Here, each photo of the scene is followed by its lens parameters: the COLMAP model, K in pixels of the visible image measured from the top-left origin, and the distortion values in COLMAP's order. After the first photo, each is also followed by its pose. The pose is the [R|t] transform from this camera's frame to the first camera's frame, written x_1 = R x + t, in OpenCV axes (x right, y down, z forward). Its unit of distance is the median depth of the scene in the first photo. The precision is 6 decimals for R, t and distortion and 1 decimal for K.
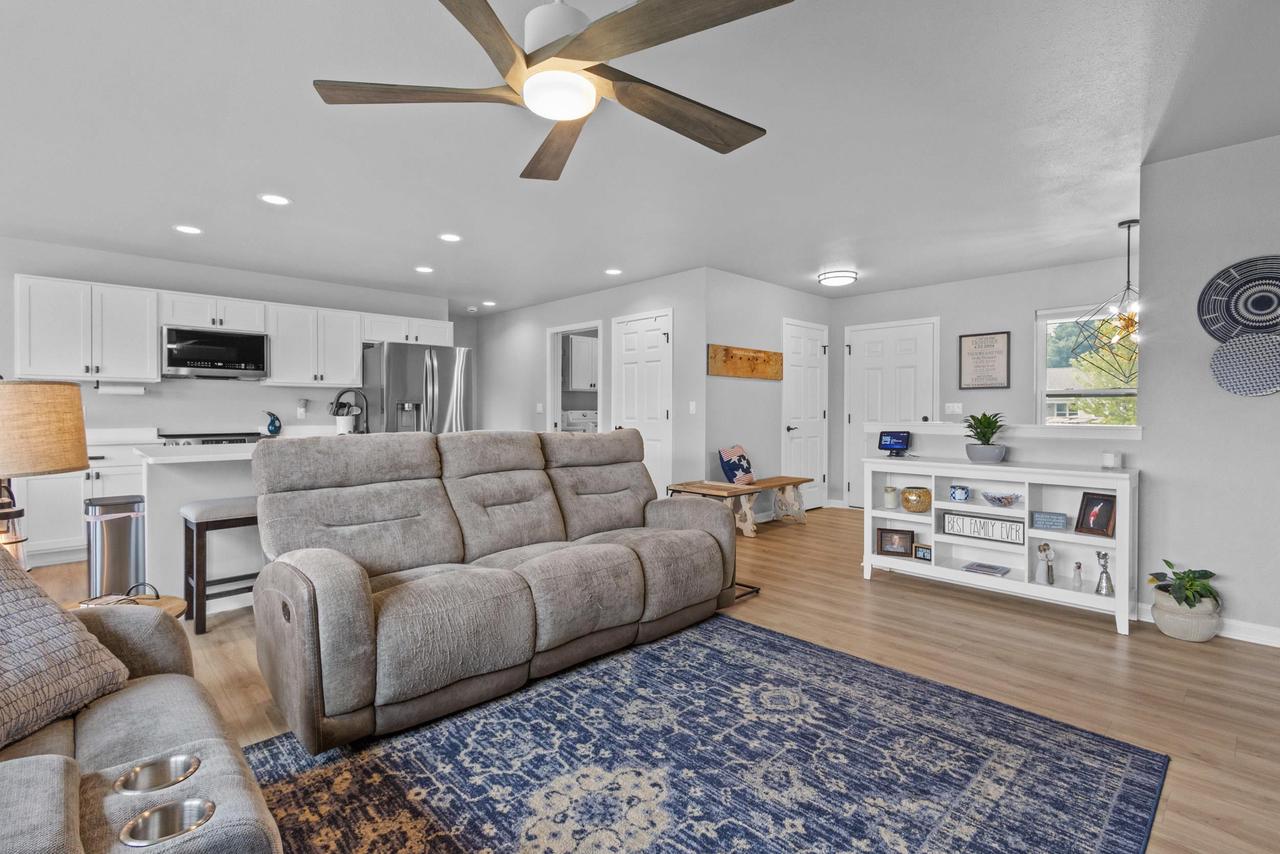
lens RADIAL K [[592.2, 0, 638.3], [0, 592.2, 418.3], [0, 0, 1]] dist [0.009470, -0.002566]
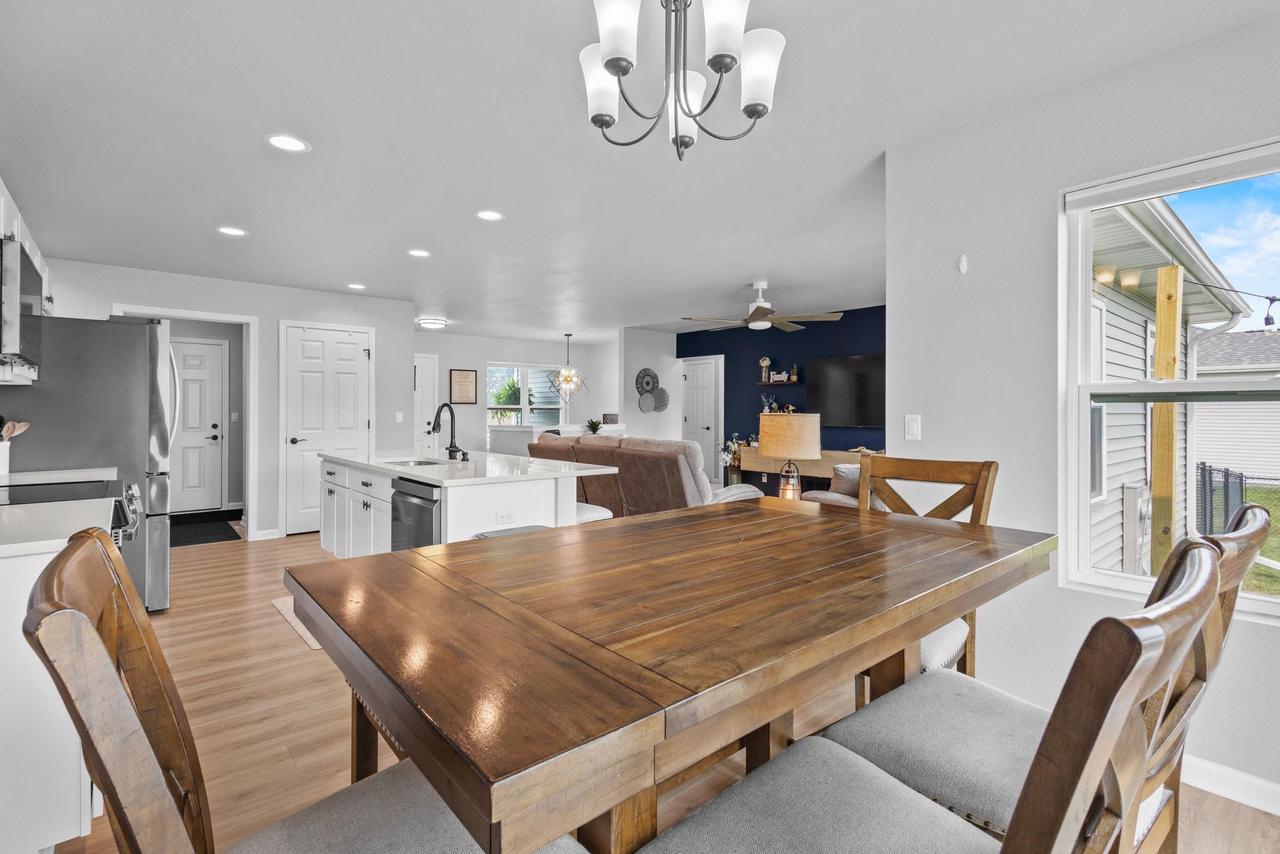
lens RADIAL K [[592.2, 0, 635.6], [0, 592.2, 410.0], [0, 0, 1]] dist [0.009470, -0.002566]
pose [[0.051098, 0.001753, 0.998692, -1.604579], [0.011278, 0.999934, -0.002333, -0.038286], [-0.998630, 0.011382, 0.051075, 0.718206]]
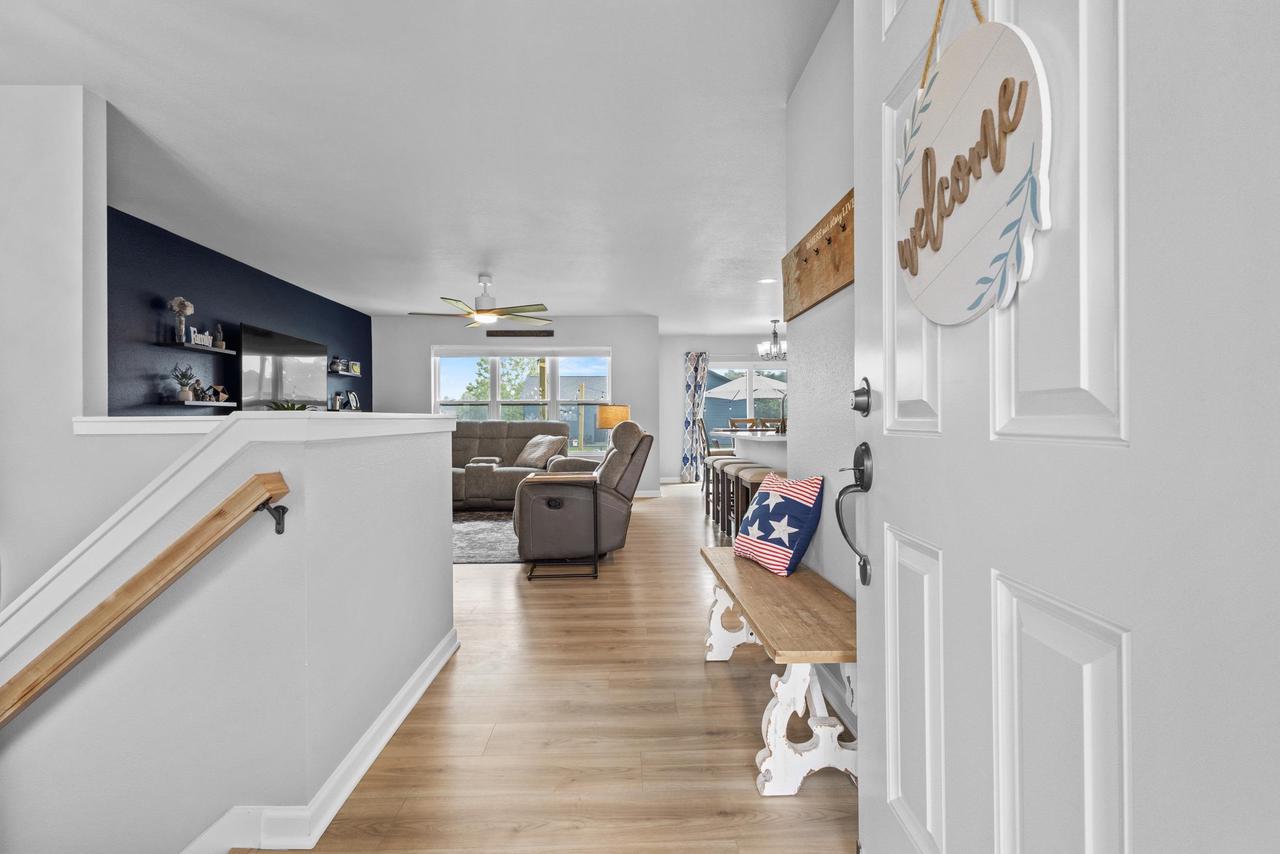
lens RADIAL K [[592.2, 0, 632.2], [0, 592.2, 417.1], [0, 0, 1]] dist [0.009470, -0.002566]
pose [[-0.675490, -0.003583, -0.737360, 0.847717], [-0.002748, 0.999993, -0.002342, 0.011402], [0.737364, 0.000445, -0.675496, 1.844744]]
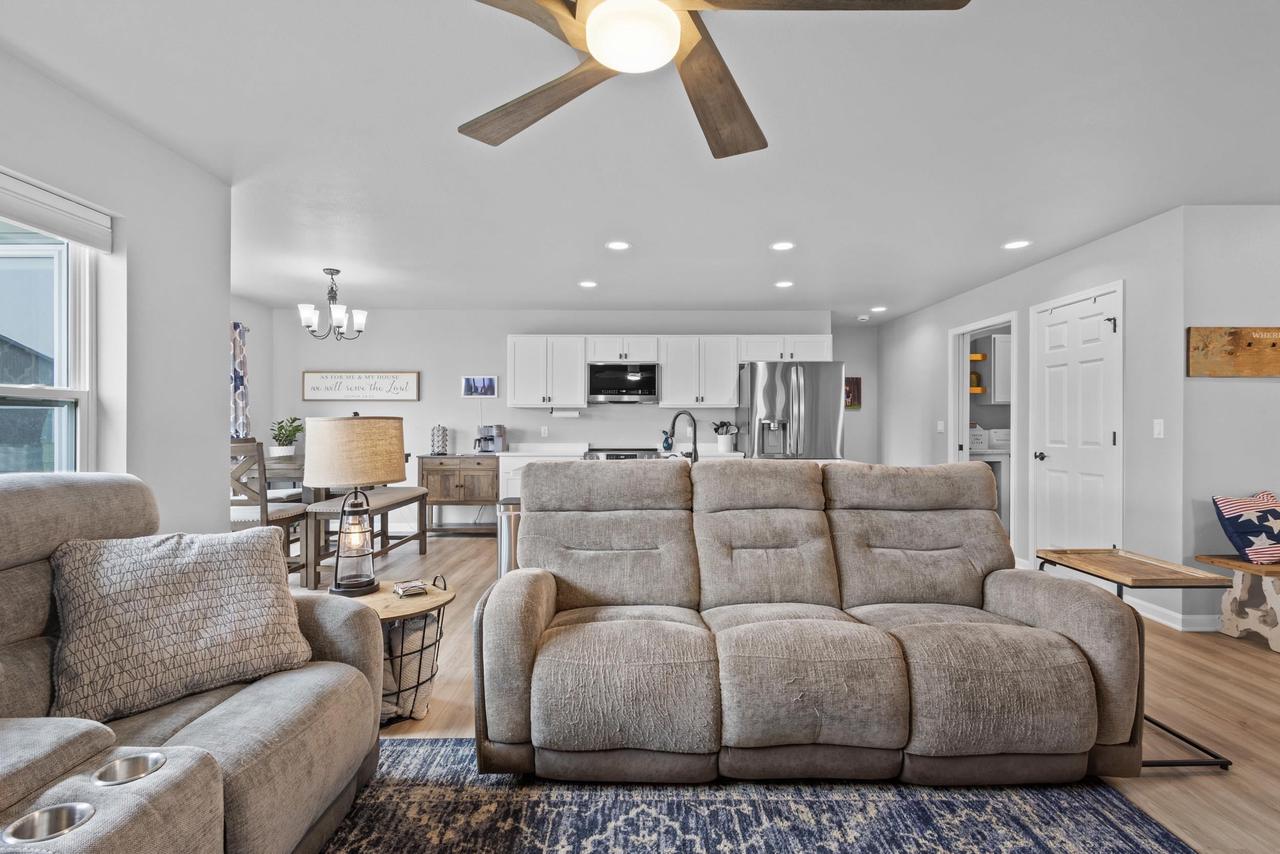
lens RADIAL K [[592.2, 0, 637.3], [0, 592.2, 421.1], [0, 0, 1]] dist [0.009470, -0.002566]
pose [[0.728112, -0.004762, -0.685442, 0.186824], [-0.007948, 0.999850, -0.015389, -0.017804], [0.685412, 0.016653, 0.727965, 0.214001]]
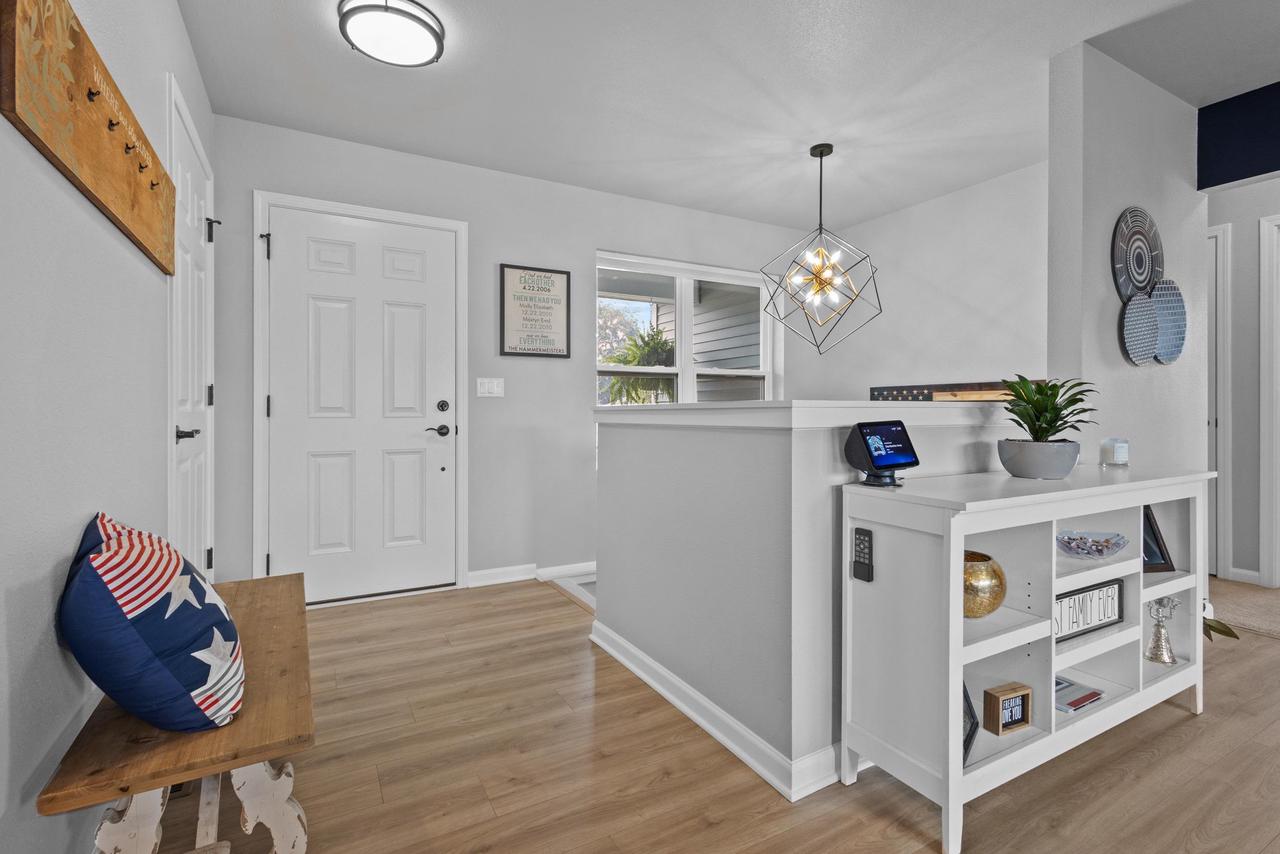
lens RADIAL K [[592.2, 0, 634.2], [0, 592.2, 408.4], [0, 0, 1]] dist [0.009470, -0.002566]
pose [[0.255396, 0.000350, 0.966837, 0.009360], [0.012532, 0.999915, -0.003672, 0.013632], [-0.966755, 0.013054, 0.255370, 1.184500]]
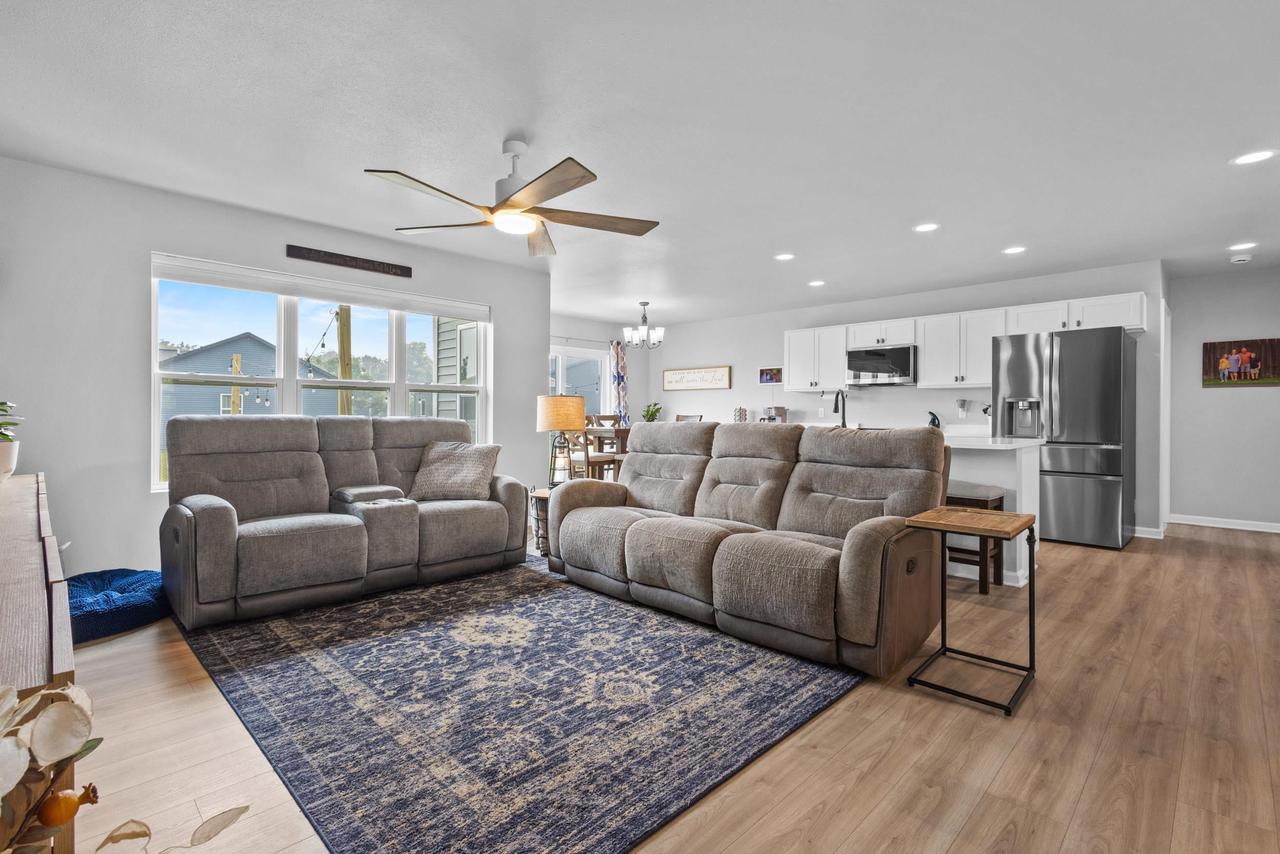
lens RADIAL K [[592.2, 0, 635.8], [0, 592.2, 416.8], [0, 0, 1]] dist [0.009470, -0.002566]
pose [[0.031305, 0.002765, -0.999506, 0.775061], [-0.016428, 0.999863, 0.002251, 0.009008], [0.999375, 0.016350, 0.031346, 0.620260]]
